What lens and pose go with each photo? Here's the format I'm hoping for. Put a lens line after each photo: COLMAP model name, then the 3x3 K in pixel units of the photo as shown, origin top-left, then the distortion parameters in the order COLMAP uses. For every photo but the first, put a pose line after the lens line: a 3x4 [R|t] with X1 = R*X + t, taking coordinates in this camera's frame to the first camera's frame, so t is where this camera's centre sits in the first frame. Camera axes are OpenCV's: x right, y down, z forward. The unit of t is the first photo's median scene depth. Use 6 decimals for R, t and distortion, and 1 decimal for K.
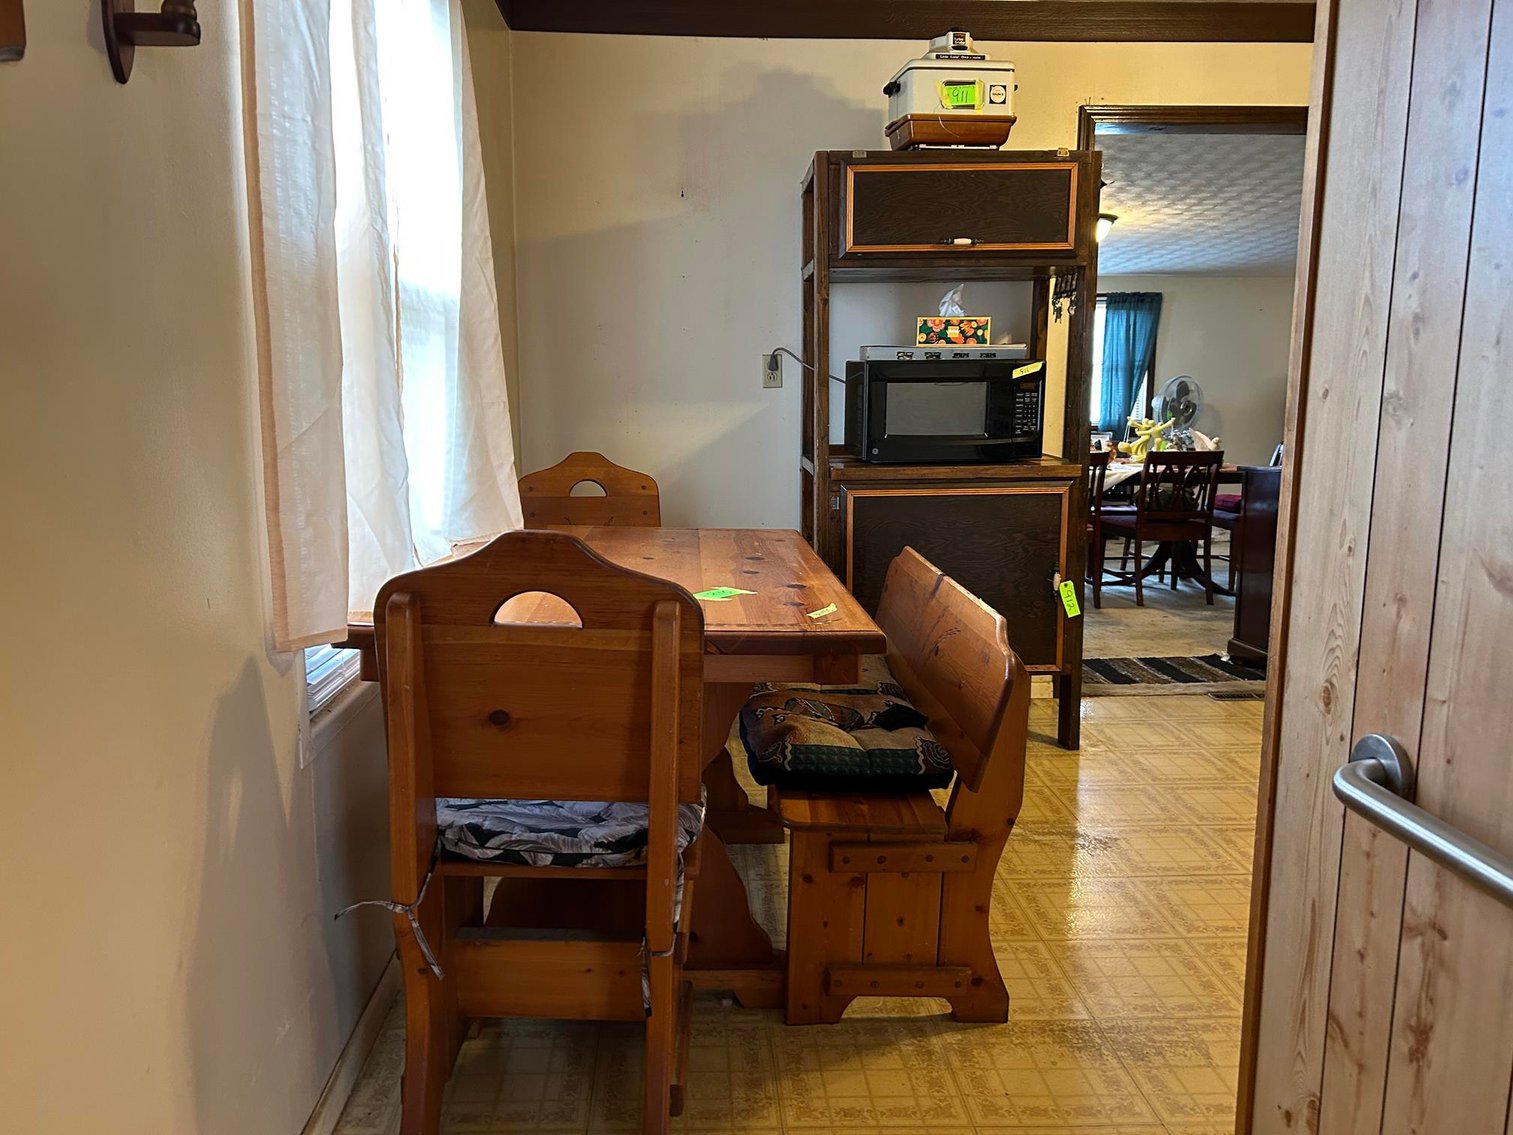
lens RADIAL K [[1134.3, 0, 754.6], [0, 1134.3, 563.5], [0, 0, 1]] dist [0.040885, -0.031600]
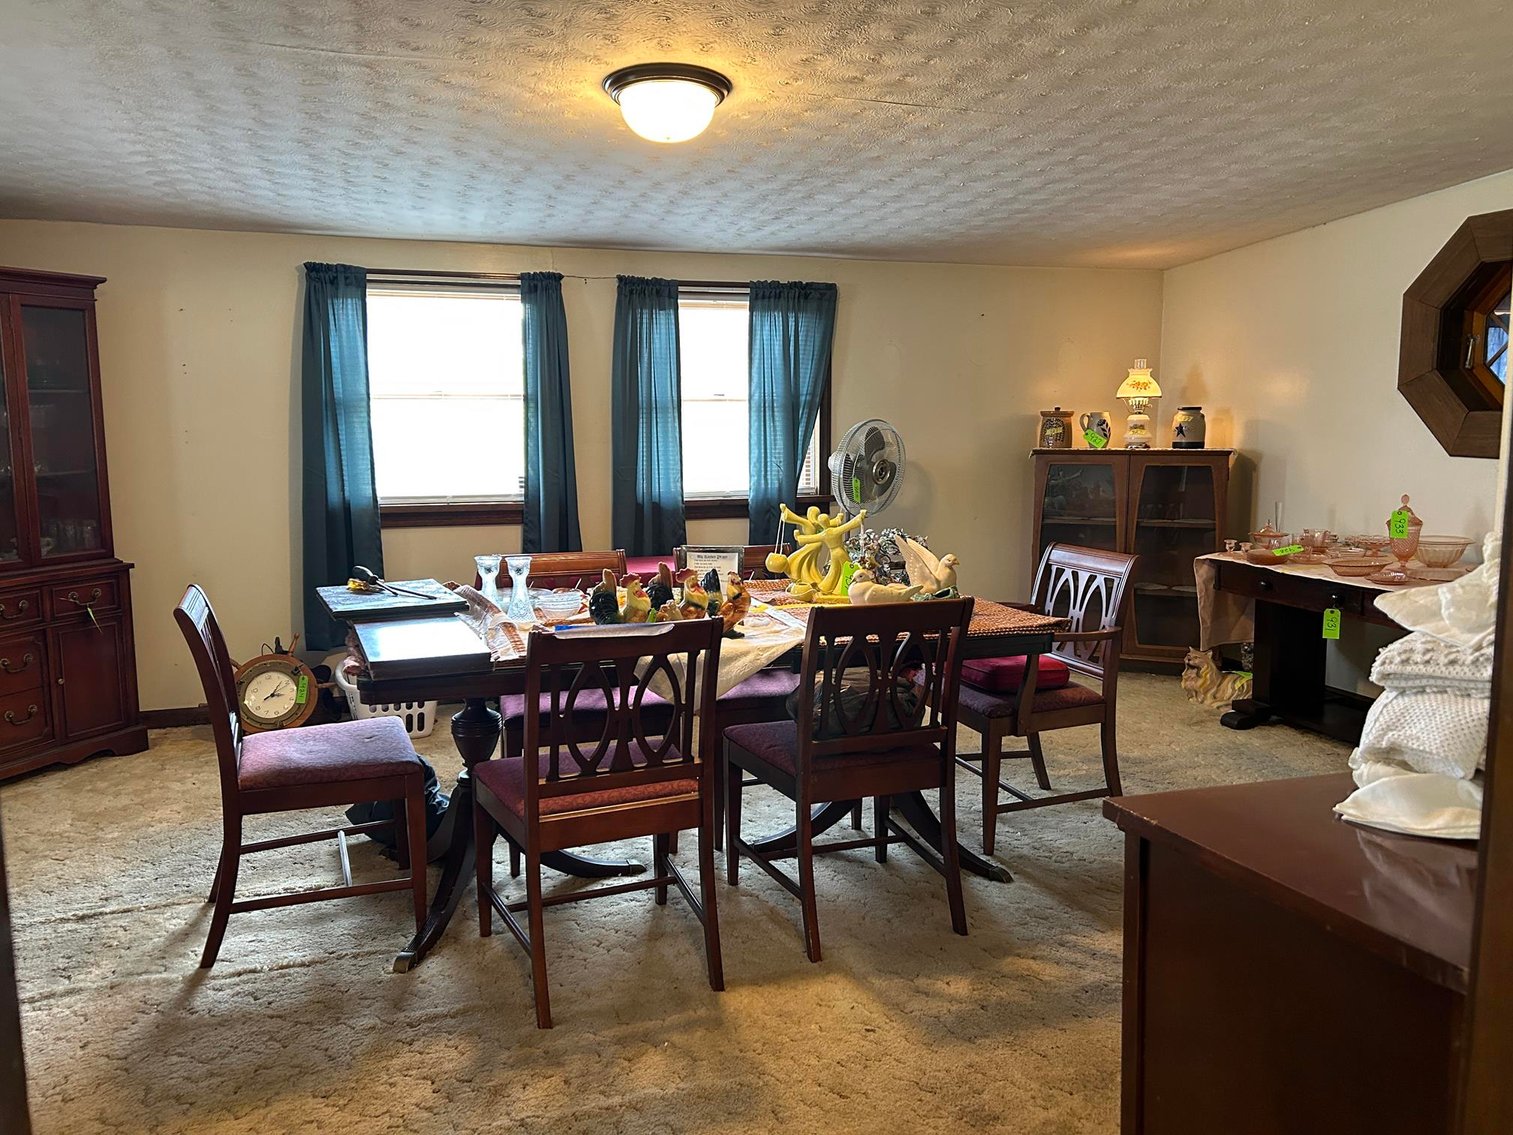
lens RADIAL K [[1134.3, 0, 743.5], [0, 1134.3, 582.7], [0, 0, 1]] dist [0.040885, -0.031600]
pose [[0.969433, -0.040760, 0.241947, 0.185572], [0.042806, 0.999078, -0.003203, -0.092075], [-0.241594, 0.013462, 0.970284, 0.506341]]
